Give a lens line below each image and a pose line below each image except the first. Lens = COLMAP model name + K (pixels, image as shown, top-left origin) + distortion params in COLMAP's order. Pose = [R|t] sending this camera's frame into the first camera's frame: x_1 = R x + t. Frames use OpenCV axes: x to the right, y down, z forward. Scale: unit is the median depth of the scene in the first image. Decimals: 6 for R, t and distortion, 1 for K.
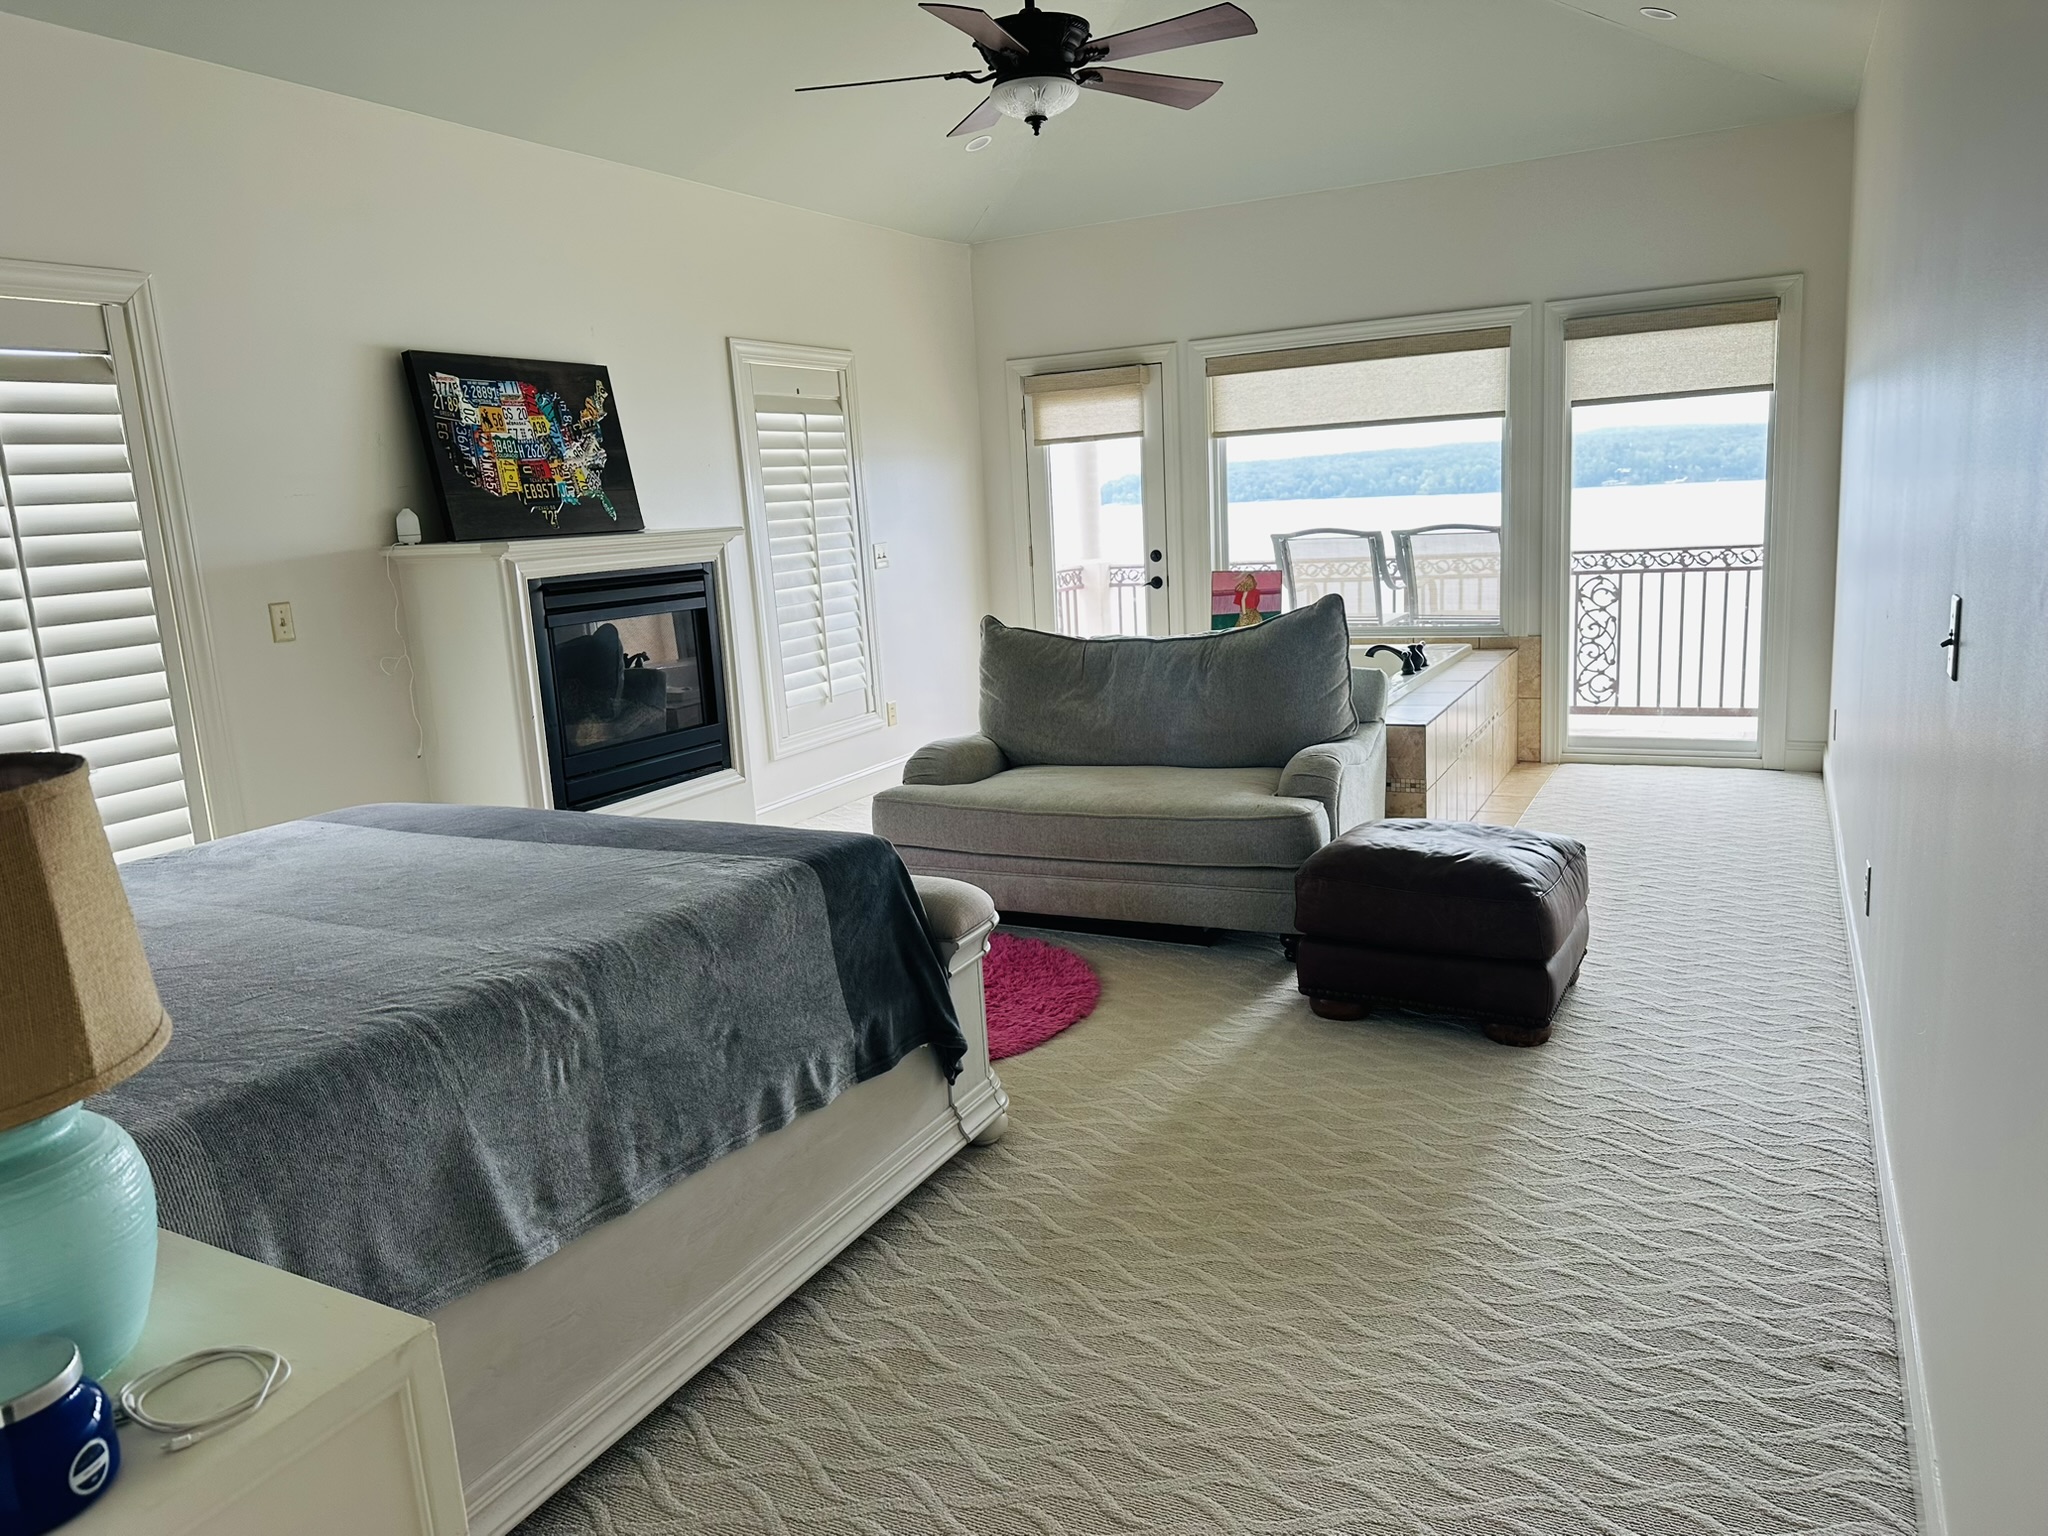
lens RADIAL K [[1428.4, 0, 1029.8], [0, 1428.4, 844.9], [0, 0, 1]] dist [0.147217, -0.219401]
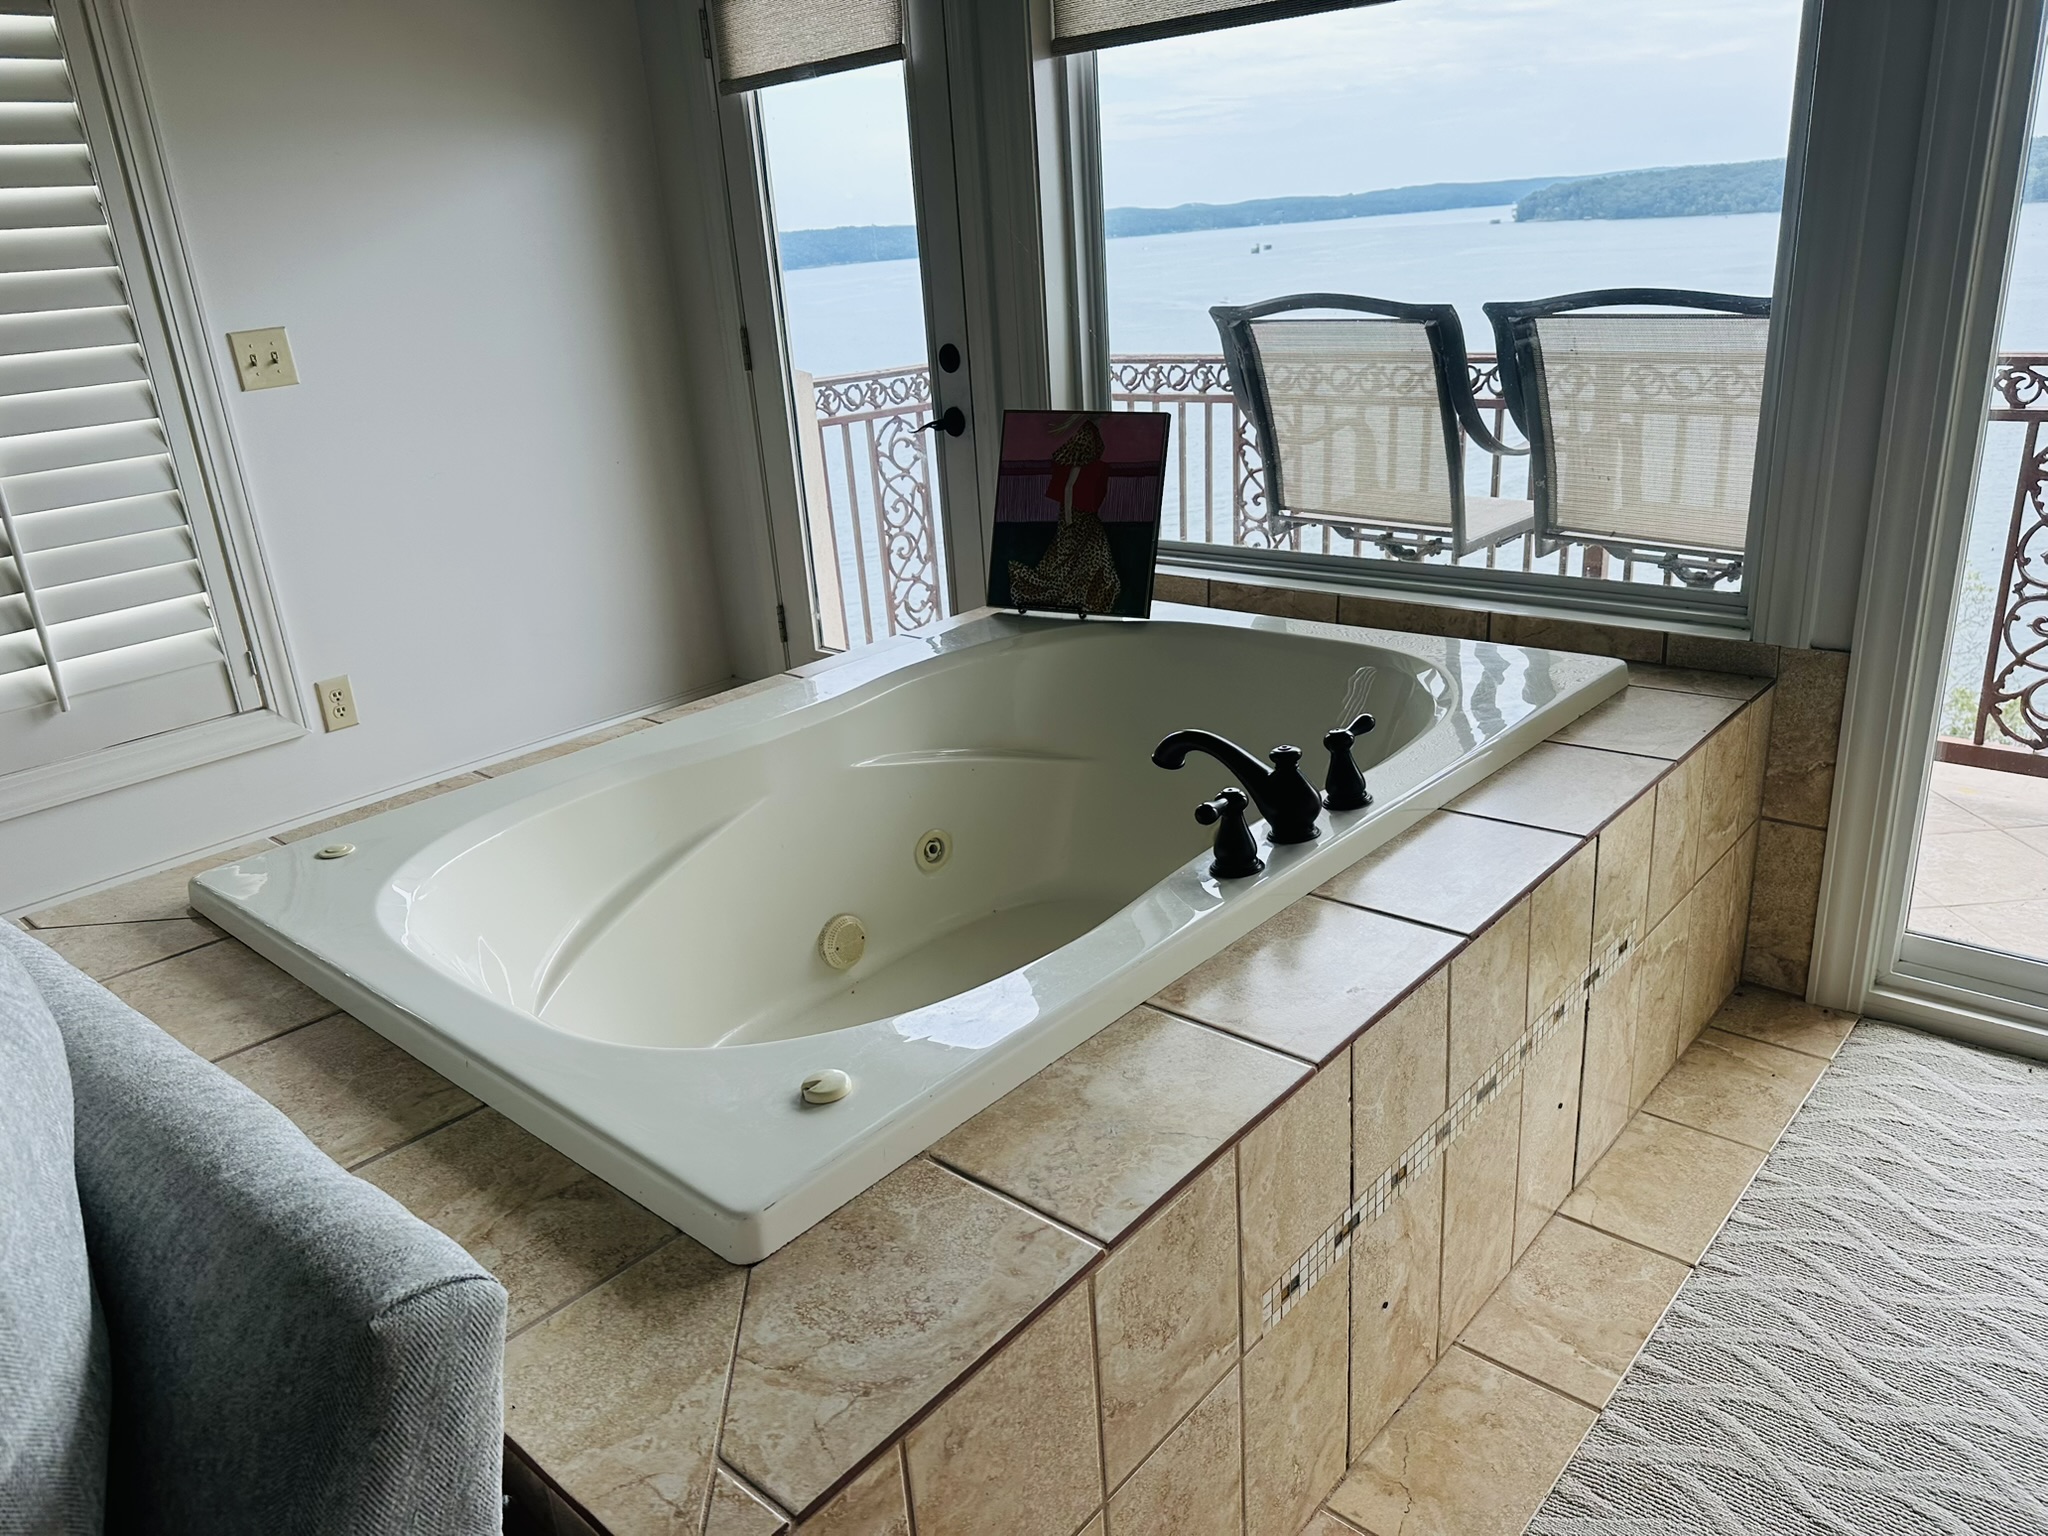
lens RADIAL K [[1428.4, 0, 1029.8], [0, 1428.4, 844.9], [0, 0, 1]] dist [0.147217, -0.219401]
pose [[0.966074, 0.090920, -0.241731, 0.334389], [-0.048905, 0.983451, 0.174447, -0.194127], [0.253591, -0.156707, 0.954534, 0.818641]]
